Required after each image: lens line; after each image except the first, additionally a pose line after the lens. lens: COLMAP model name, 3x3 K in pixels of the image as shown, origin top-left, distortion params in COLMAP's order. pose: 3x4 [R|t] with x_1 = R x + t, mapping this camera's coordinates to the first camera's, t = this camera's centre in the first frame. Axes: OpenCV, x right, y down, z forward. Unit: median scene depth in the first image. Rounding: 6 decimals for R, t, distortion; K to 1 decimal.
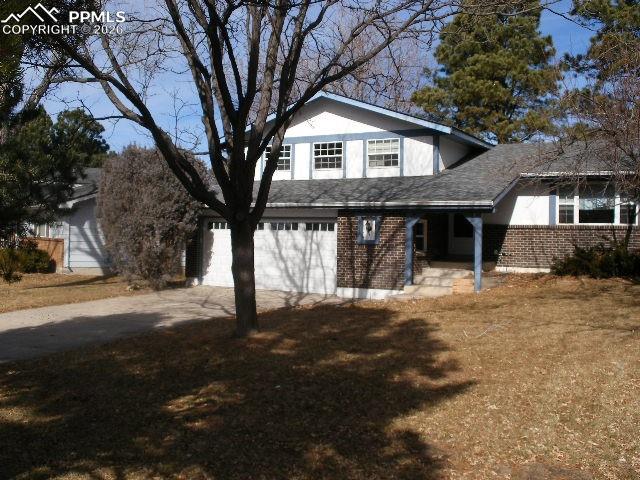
lens RADIAL K [[679.4, 0, 320.0], [0, 679.4, 240.0], [0, 0, 1]] dist [-0.219350, 0.227744]
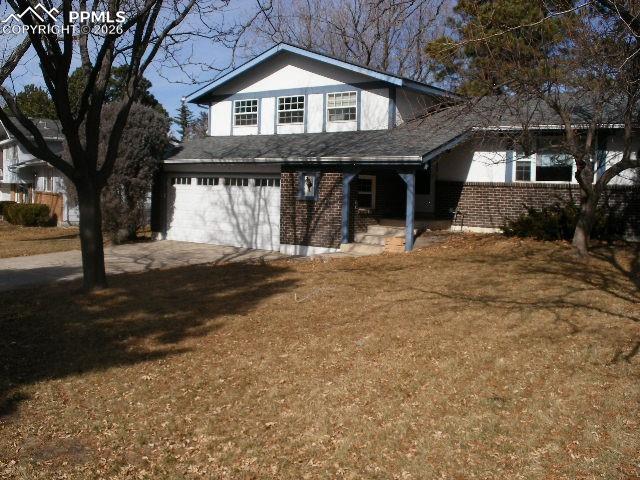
lens RADIAL K [[679.4, 0, 320.0], [0, 679.4, 240.0], [0, 0, 1]] dist [-0.219350, 0.227744]
pose [[0.993010, 0.015511, -0.117009, 0.191253], [-0.007595, 0.997670, 0.067798, -0.003403], [0.117788, -0.066436, 0.990814, 0.028067]]
